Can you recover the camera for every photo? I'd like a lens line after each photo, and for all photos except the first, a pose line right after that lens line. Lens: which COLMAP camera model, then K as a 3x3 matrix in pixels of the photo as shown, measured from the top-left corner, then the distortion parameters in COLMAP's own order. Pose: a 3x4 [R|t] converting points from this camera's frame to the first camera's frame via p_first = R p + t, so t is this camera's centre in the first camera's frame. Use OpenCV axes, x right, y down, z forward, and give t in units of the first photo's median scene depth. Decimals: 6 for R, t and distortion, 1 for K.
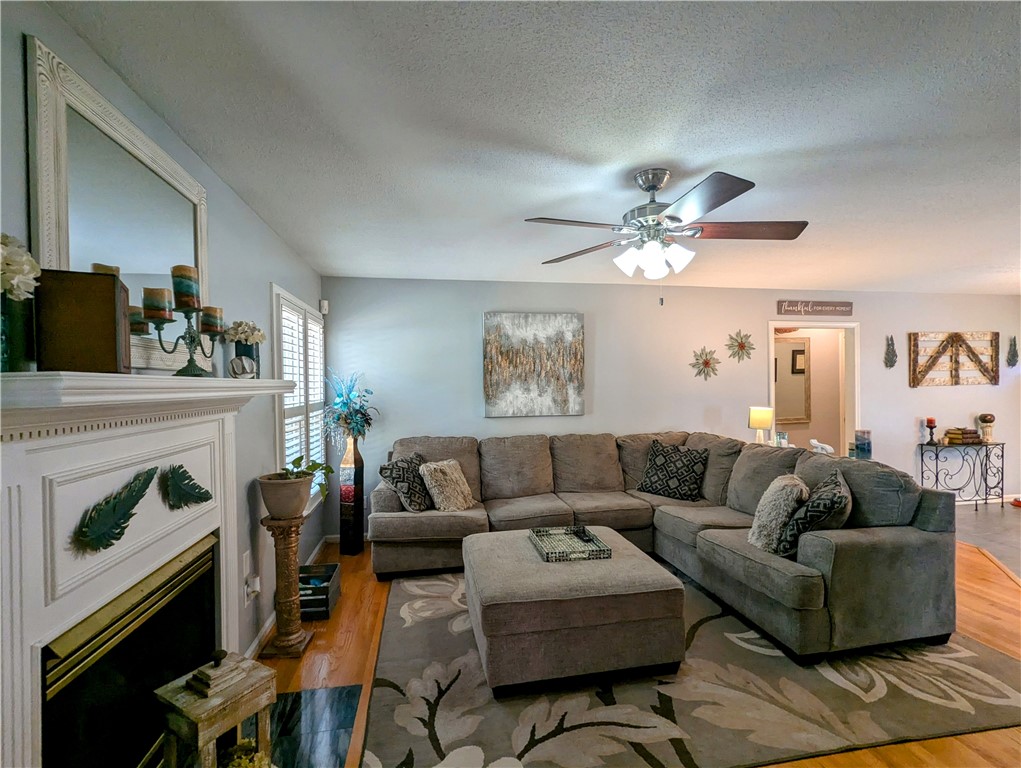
lens RADIAL K [[484.8, 0, 510.4], [0, 484.8, 386.7], [0, 0, 1]] dist [0.000516, 0.000449]
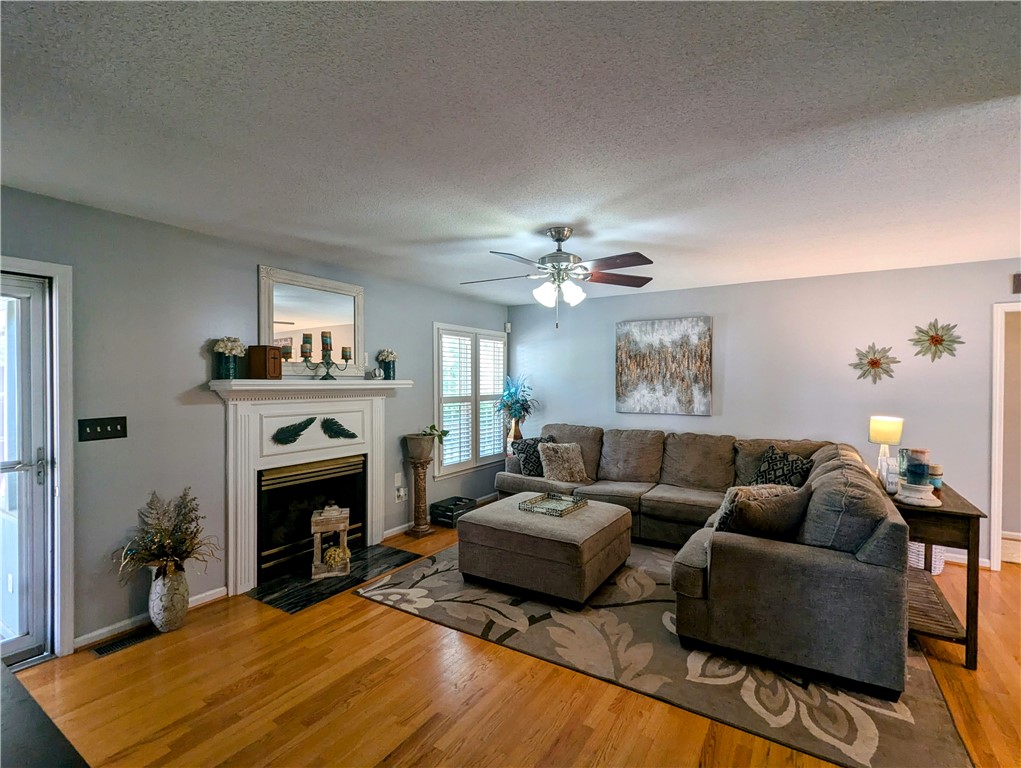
lens RADIAL K [[484.8, 0, 510.4], [0, 484.8, 386.7], [0, 0, 1]] dist [0.000516, 0.000449]
pose [[0.738873, 0.020212, -0.673541, 0.680969], [-0.014606, 0.999796, 0.013979, -0.013839], [0.673686, -0.000491, 0.739018, -0.048698]]
